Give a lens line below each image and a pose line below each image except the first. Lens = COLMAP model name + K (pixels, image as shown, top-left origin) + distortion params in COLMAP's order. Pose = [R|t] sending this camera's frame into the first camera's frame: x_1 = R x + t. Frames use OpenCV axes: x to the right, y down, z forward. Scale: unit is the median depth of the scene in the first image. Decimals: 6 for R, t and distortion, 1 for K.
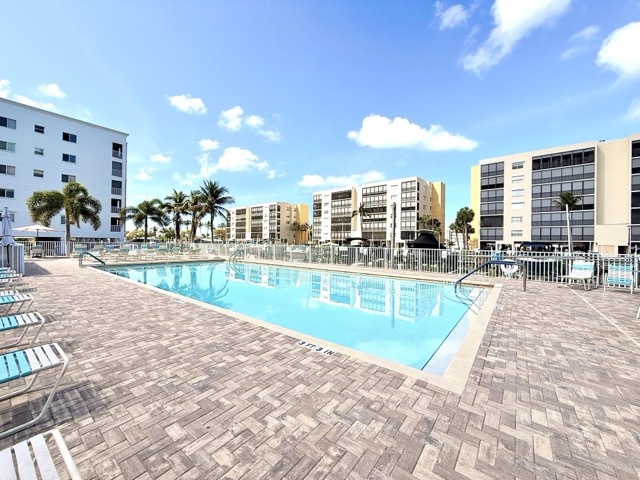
lens RADIAL K [[253.6, 0, 318.3], [0, 253.6, 240.7], [0, 0, 1]] dist [-0.000683, 0.000286]
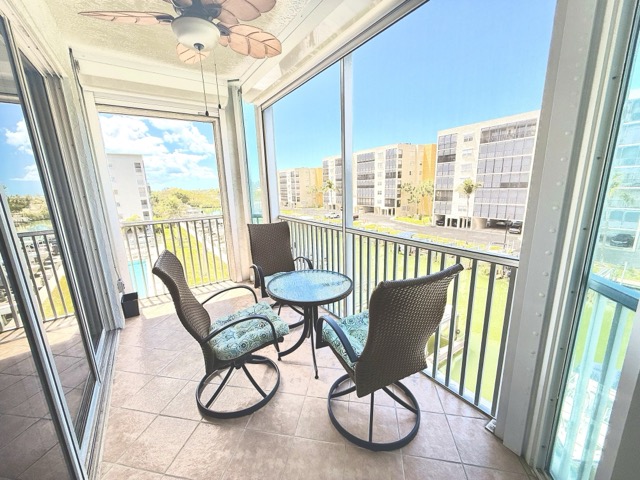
lens RADIAL K [[253.6, 0, 318.3], [0, 253.6, 240.7], [0, 0, 1]] dist [-0.000683, 0.000286]
pose [[0.953398, 0.018195, -0.301168, 0.269570], [0.049402, 0.975295, 0.215311, -0.075824], [0.297645, -0.220155, 0.928945, -0.072151]]
